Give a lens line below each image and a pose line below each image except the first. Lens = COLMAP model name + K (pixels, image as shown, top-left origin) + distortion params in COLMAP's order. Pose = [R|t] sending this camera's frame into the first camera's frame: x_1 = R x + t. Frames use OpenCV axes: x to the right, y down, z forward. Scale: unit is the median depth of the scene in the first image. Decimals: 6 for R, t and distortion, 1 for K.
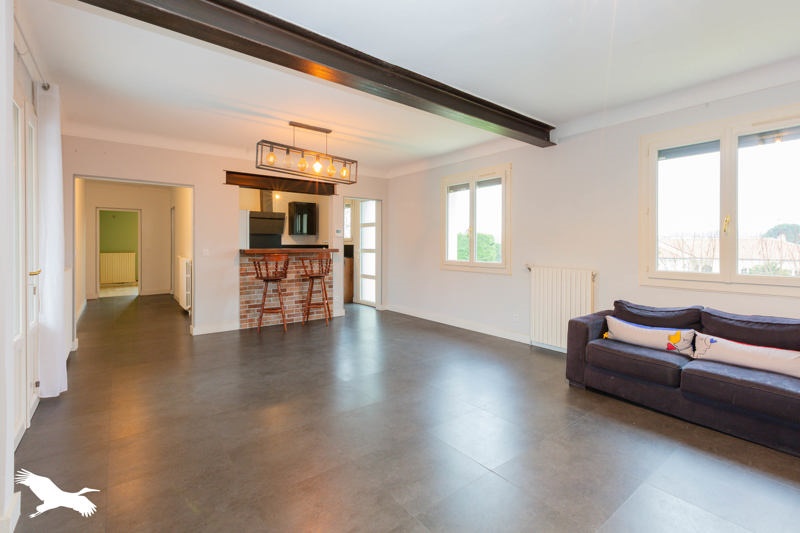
lens RADIAL K [[365.6, 0, 410.8], [0, 365.6, 249.9], [0, 0, 1]] dist [0.002830, 0.000210]
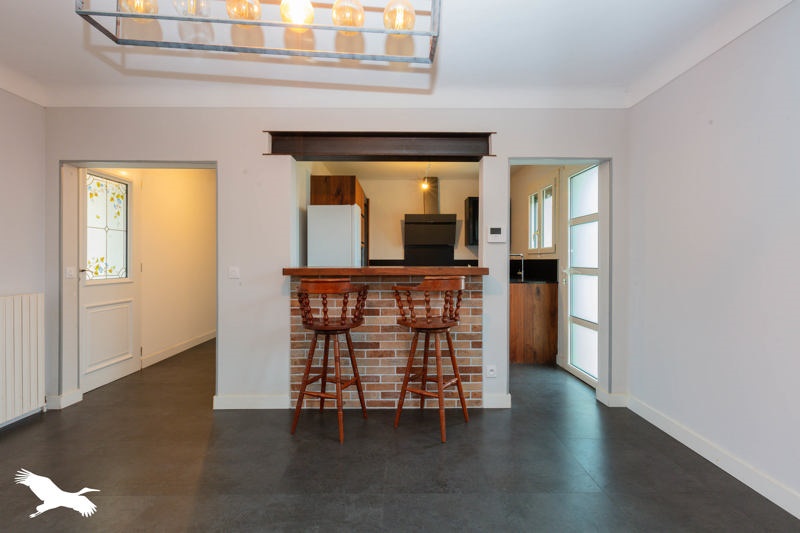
lens RADIAL K [[365.6, 0, 378.3], [0, 365.6, 264.8], [0, 0, 1]] dist [0.002830, 0.000210]
pose [[0.750672, 0.008326, -0.660623, 0.004193], [-0.010448, 0.999945, 0.000731, -0.005462], [0.660593, 0.006353, 0.750717, 0.532536]]
